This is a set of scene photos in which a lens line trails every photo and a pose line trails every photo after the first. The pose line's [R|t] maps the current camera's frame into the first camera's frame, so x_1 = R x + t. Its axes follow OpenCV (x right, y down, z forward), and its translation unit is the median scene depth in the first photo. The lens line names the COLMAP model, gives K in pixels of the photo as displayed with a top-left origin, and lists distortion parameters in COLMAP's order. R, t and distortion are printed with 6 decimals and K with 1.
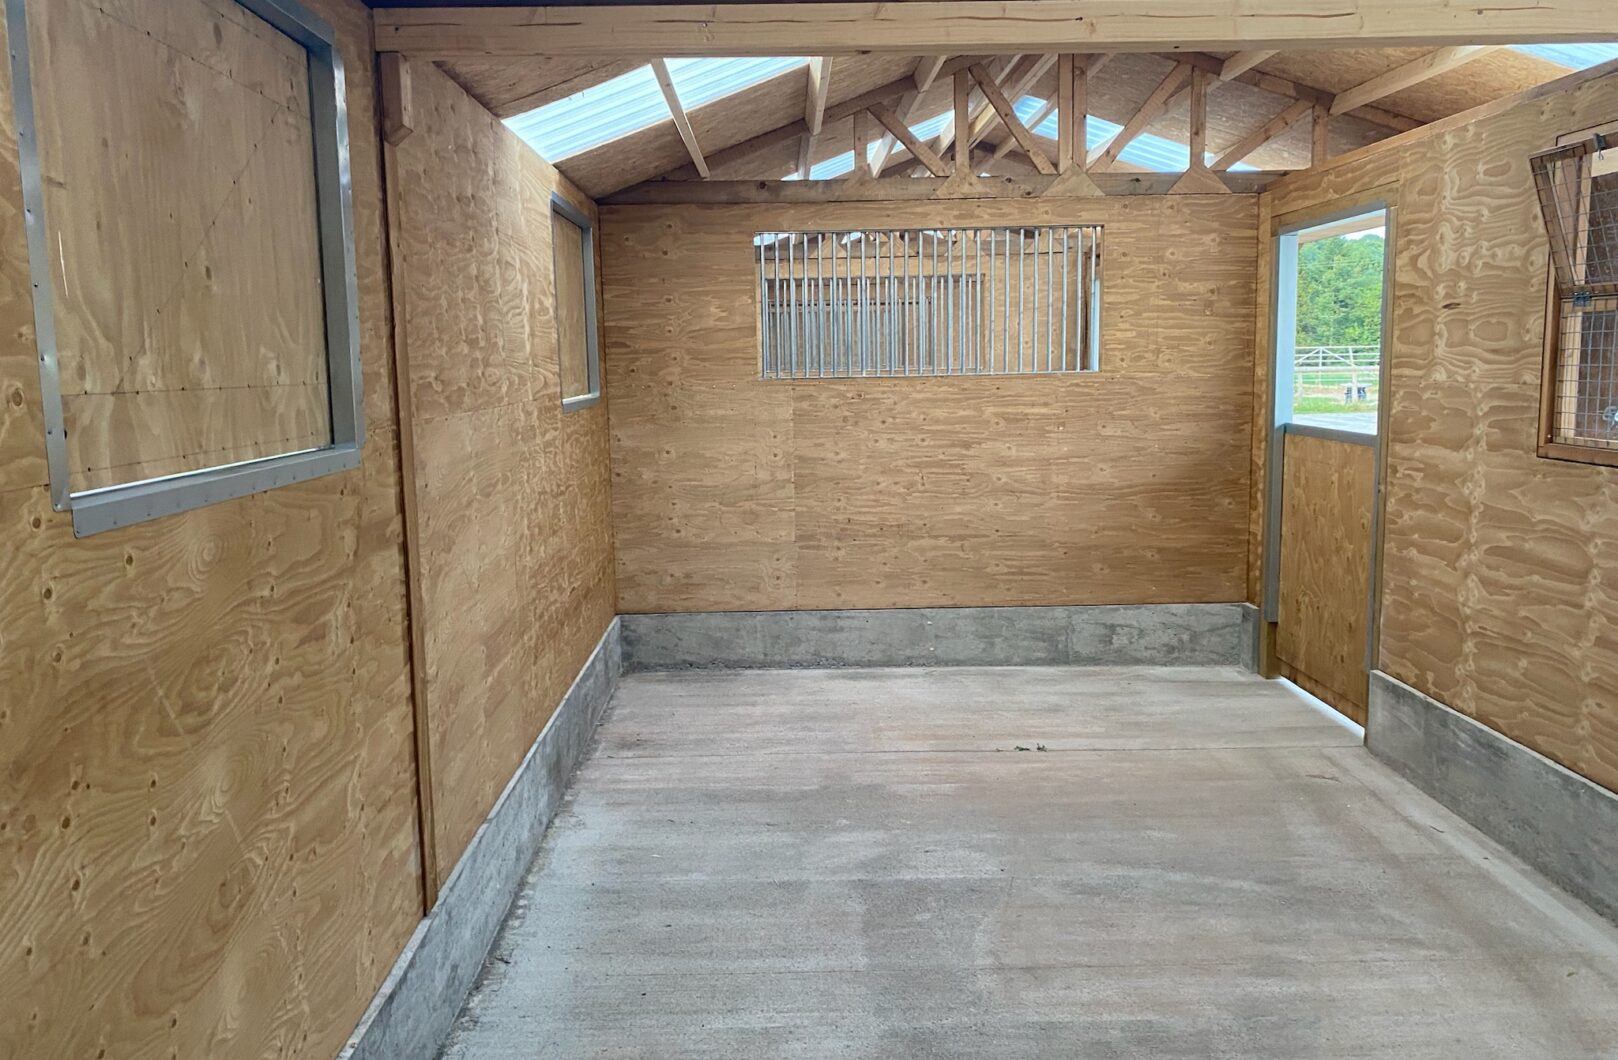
lens RADIAL K [[1235.2, 0, 806.1], [0, 1235.2, 516.5], [0, 0, 1]] dist [0.001281, 0.003781]
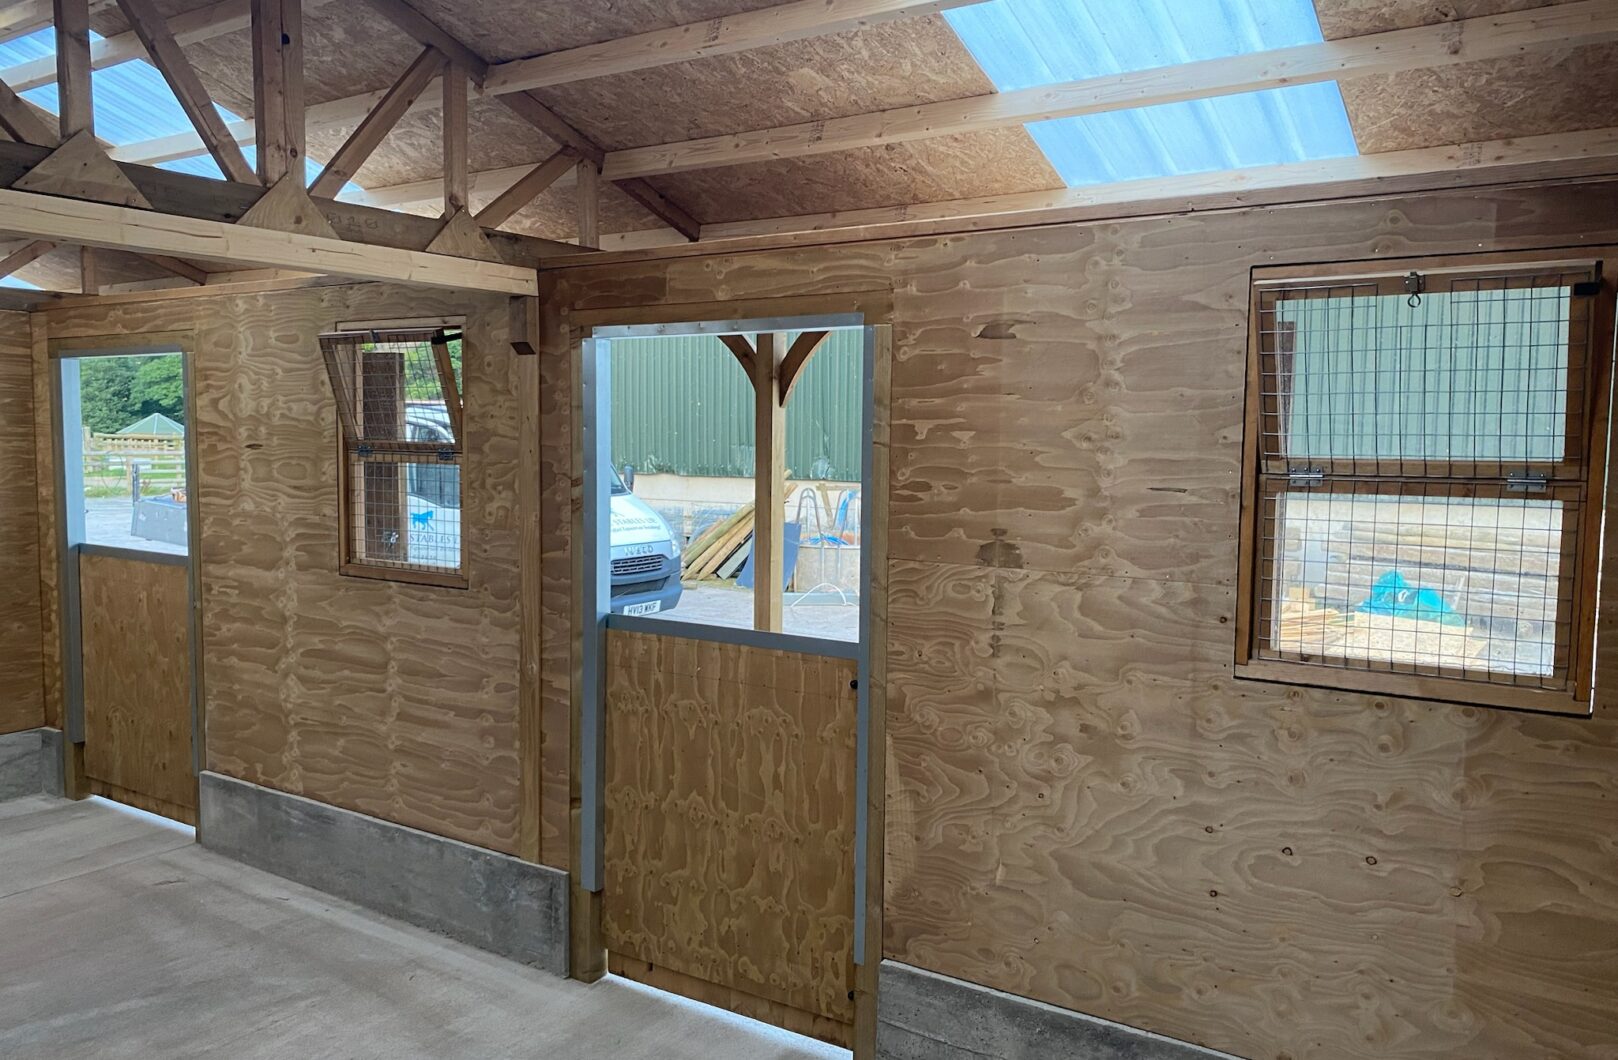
lens RADIAL K [[1235.2, 0, 820.0], [0, 1235.2, 521.2], [0, 0, 1]] dist [0.001281, 0.003781]
pose [[0.552804, -0.037028, 0.832488, -0.155127], [0.081697, 0.996608, -0.009922, -0.044896], [-0.829297, 0.073497, 0.553954, -0.082368]]
